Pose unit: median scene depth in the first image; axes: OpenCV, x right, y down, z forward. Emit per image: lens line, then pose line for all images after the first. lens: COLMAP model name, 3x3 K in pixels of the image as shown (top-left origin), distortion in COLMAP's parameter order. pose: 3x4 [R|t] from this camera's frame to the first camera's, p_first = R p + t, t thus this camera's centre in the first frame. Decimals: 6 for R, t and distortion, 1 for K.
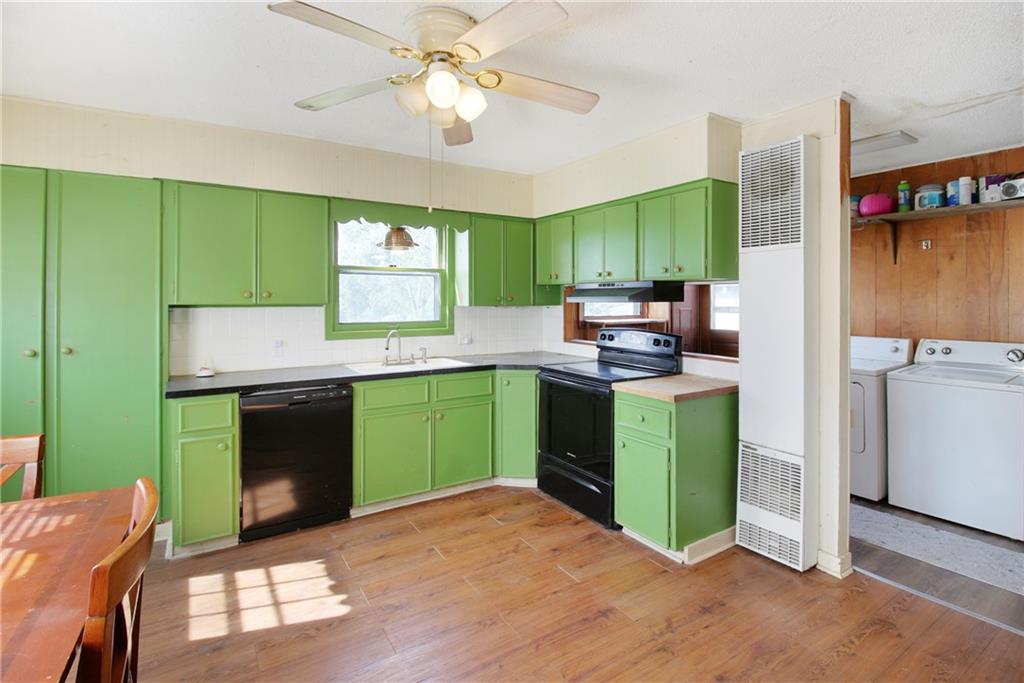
lens RADIAL K [[492.6, 0, 513.6], [0, 492.6, 293.5], [0, 0, 1]] dist [-0.001765, -0.000479]
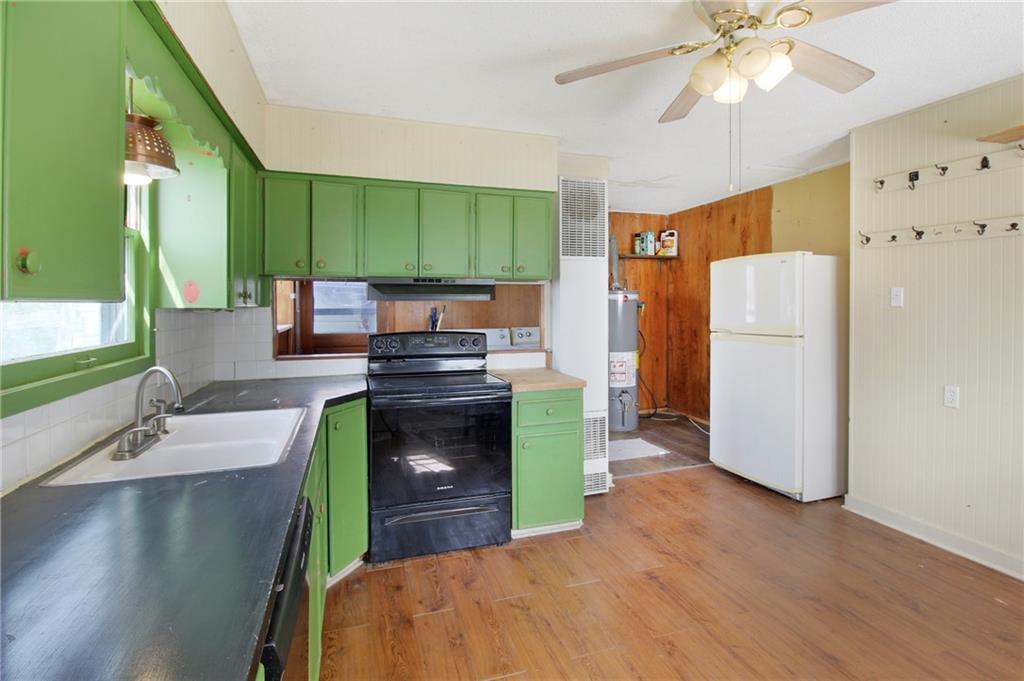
lens RADIAL K [[523.2, 0, 508.2], [0, 523.2, 306.7], [0, 0, 1]] dist [0.002170, 0.000147]
pose [[0.231789, -0.007574, 0.972737, -0.794348], [-0.012375, 0.999866, 0.010734, 0.020075], [-0.972687, -0.014526, 0.231665, 0.800153]]
